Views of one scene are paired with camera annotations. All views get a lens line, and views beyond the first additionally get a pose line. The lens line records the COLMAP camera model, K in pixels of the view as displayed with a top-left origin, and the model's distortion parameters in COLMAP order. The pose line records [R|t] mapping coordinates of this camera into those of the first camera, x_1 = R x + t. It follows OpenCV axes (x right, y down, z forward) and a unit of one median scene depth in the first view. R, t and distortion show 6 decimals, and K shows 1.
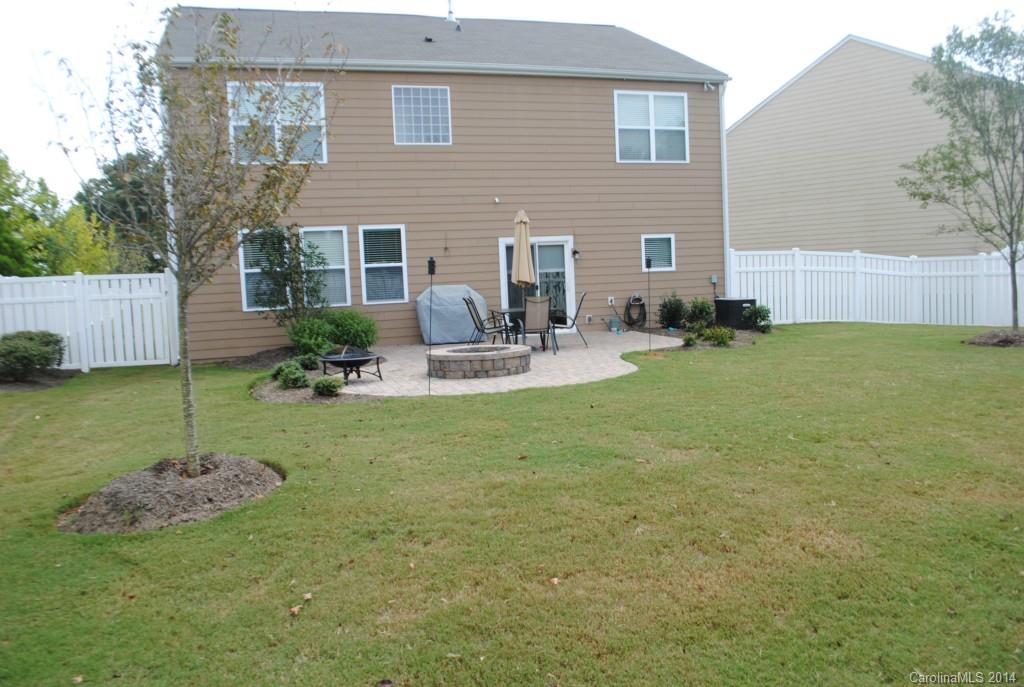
lens RADIAL K [[820.0, 0, 512.0], [0, 820.0, 343.5], [0, 0, 1]] dist [-0.055222, -0.000946]
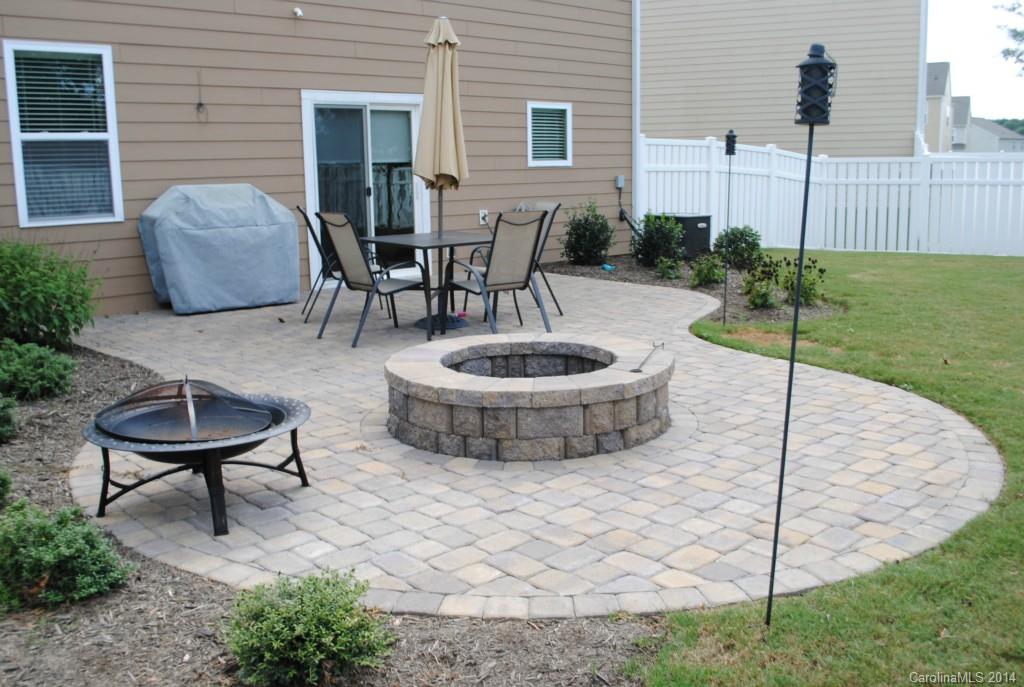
lens RADIAL K [[956.9, 0, 512.0], [0, 956.9, 343.5], [0, 0, 1]] dist [-0.063579, 0.003371]
pose [[0.903792, -0.052685, 0.424716, -0.155992], [0.016412, 0.995930, 0.088618, -0.025289], [-0.427657, -0.073122, 0.900979, 0.423511]]
